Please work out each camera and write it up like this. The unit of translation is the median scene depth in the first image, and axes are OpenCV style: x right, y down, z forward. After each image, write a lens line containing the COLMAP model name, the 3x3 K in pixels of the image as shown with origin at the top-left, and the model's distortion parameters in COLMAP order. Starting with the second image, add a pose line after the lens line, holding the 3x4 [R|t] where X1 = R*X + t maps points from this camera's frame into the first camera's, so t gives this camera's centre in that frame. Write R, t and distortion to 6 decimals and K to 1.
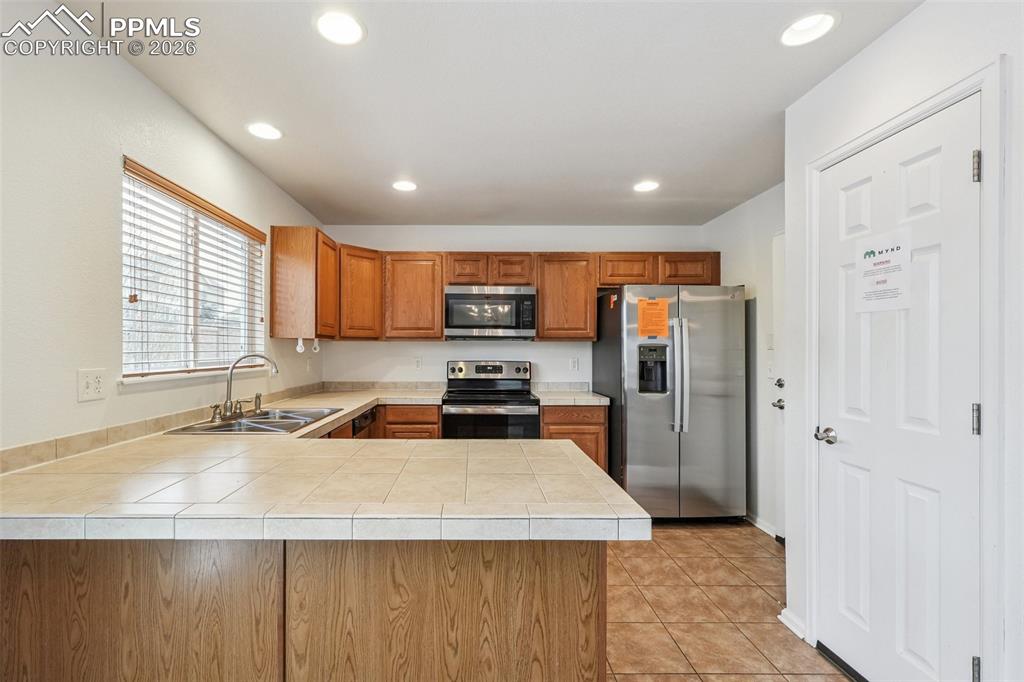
lens RADIAL K [[441.8, 0, 468.2], [0, 441.8, 355.1], [0, 0, 1]] dist [0.005960, 0.000197]
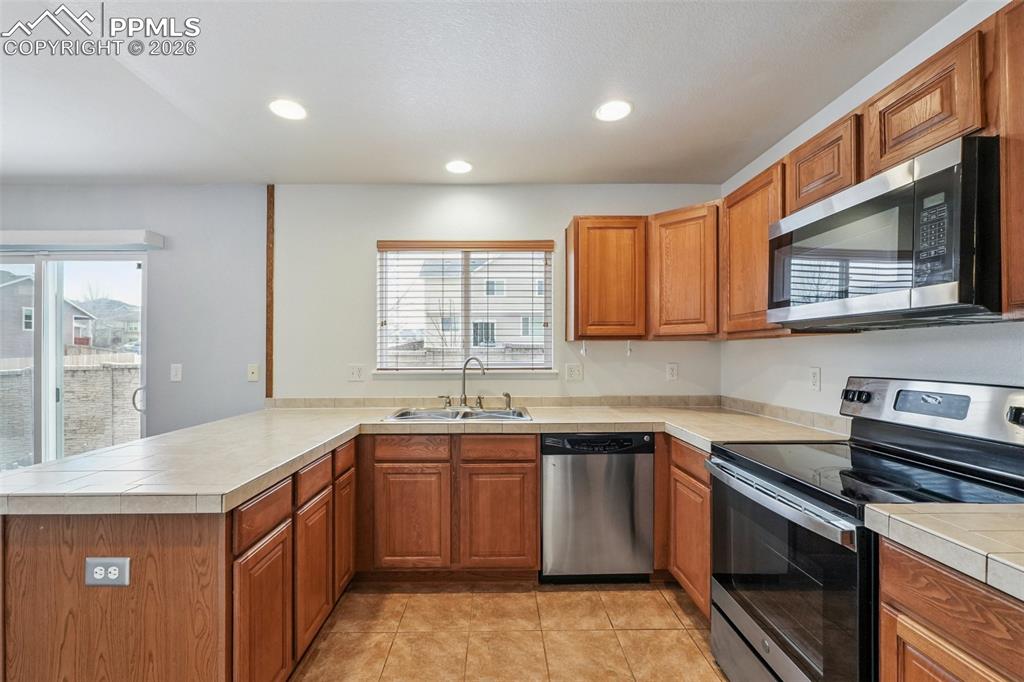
lens RADIAL K [[441.8, 0, 500.9], [0, 441.8, 346.7], [0, 0, 1]] dist [0.005960, 0.000197]
pose [[0.008185, -0.017771, -0.999809, 0.451065], [-0.006592, 0.999819, -0.017825, -0.006646], [0.999945, 0.006736, 0.008066, 0.703603]]
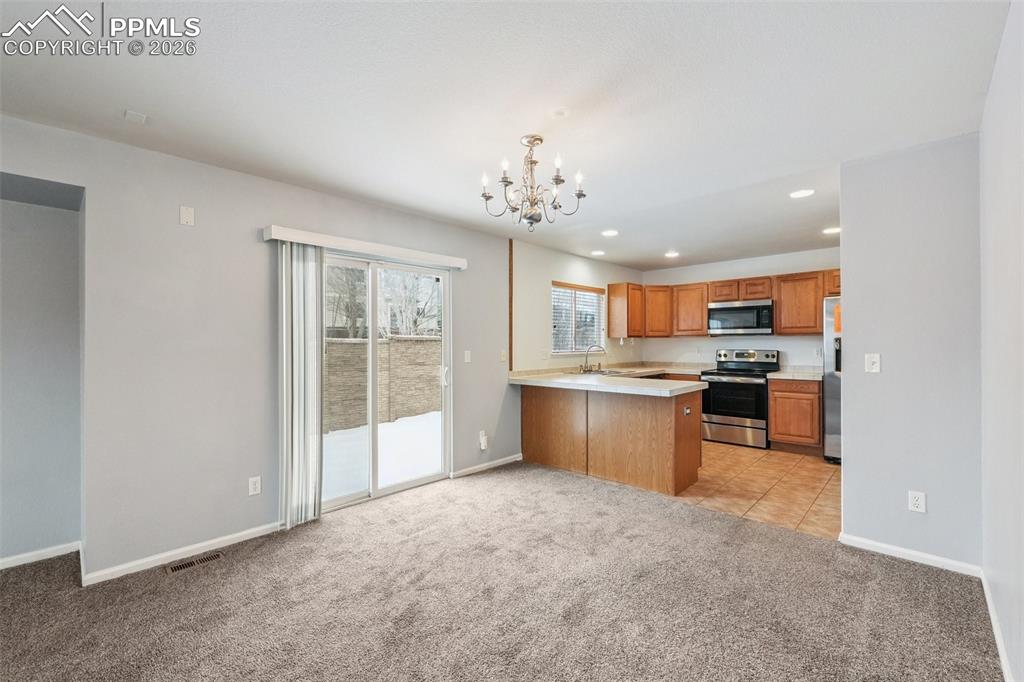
lens RADIAL K [[441.8, 0, 513.0], [0, 441.8, 341.6], [0, 0, 1]] dist [0.005960, 0.000197]
pose [[0.731791, -0.009882, -0.681458, 0.536998], [0.000564, 0.999903, -0.013895, 0.006545], [0.681529, 0.009784, 0.731726, -0.690346]]
